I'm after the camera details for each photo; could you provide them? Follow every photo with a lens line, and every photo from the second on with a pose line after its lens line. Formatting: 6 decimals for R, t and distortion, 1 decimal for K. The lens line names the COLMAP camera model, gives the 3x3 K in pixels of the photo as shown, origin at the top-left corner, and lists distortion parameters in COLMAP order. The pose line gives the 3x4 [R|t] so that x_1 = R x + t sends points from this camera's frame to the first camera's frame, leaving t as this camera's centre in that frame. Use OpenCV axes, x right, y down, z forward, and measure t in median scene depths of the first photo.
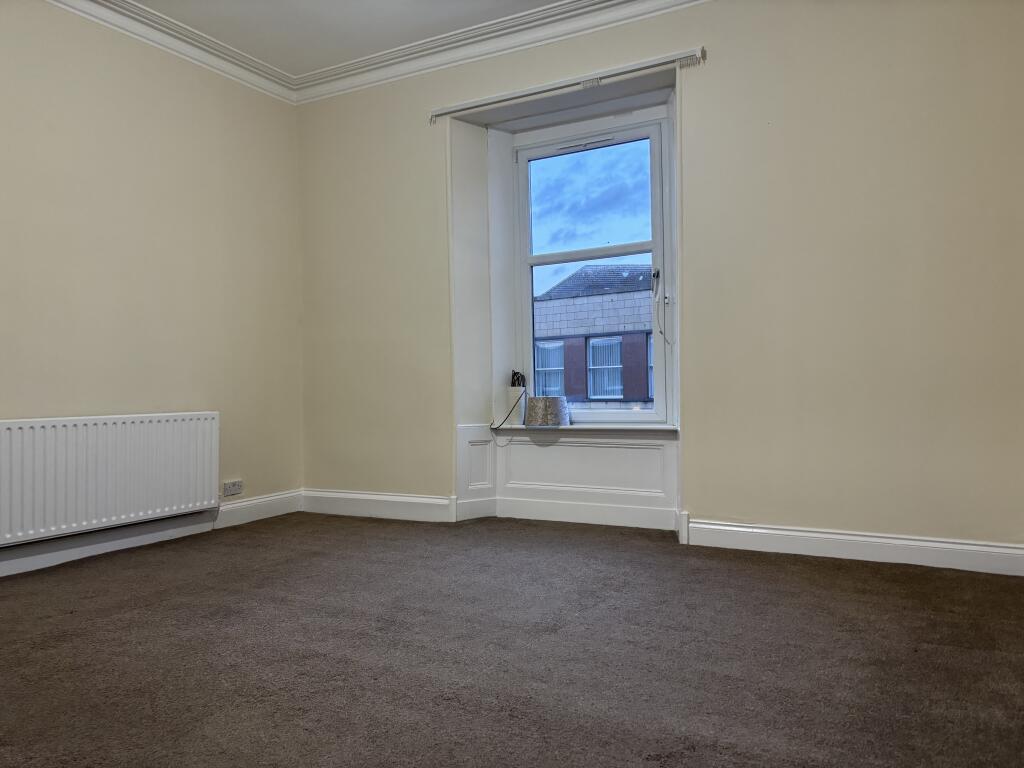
lens RADIAL K [[774.4, 0, 512.0], [0, 774.4, 384.0], [0, 0, 1]] dist [0.004155, 0.001399]
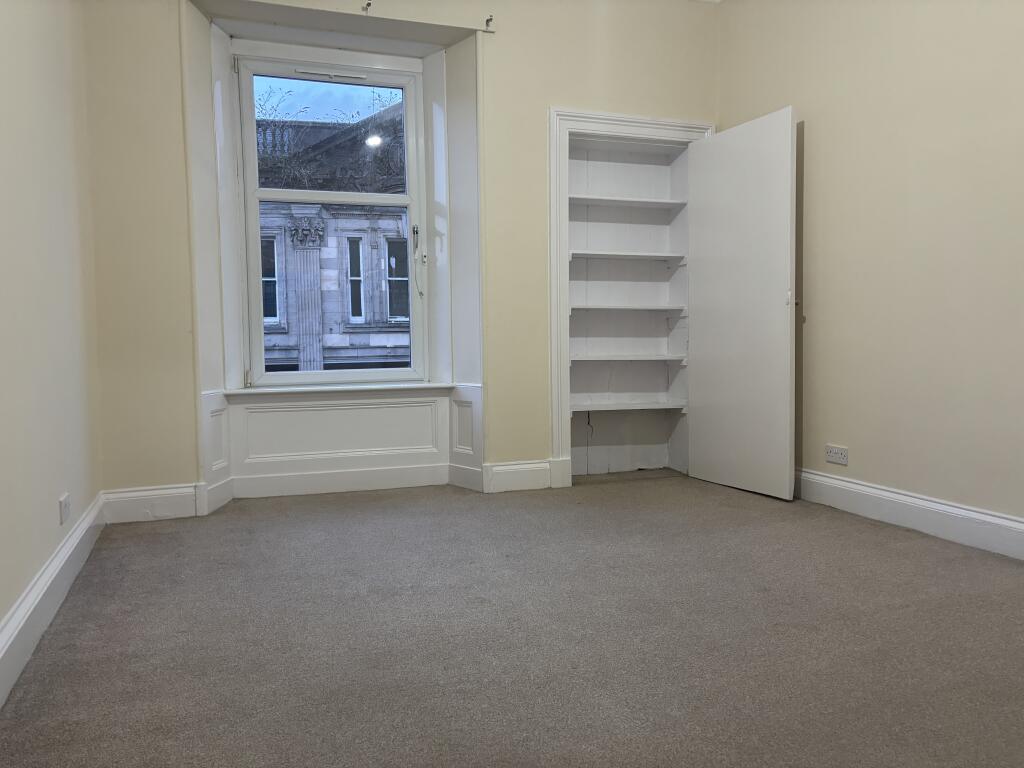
lens RADIAL K [[774.4, 0, 512.0], [0, 774.4, 384.0], [0, 0, 1]] dist [0.004155, 0.001399]
pose [[0.641496, -0.034243, 0.766362, -0.476840], [-0.004988, 0.998796, 0.048804, 0.004797], [-0.767110, -0.035130, 0.640552, 0.246116]]
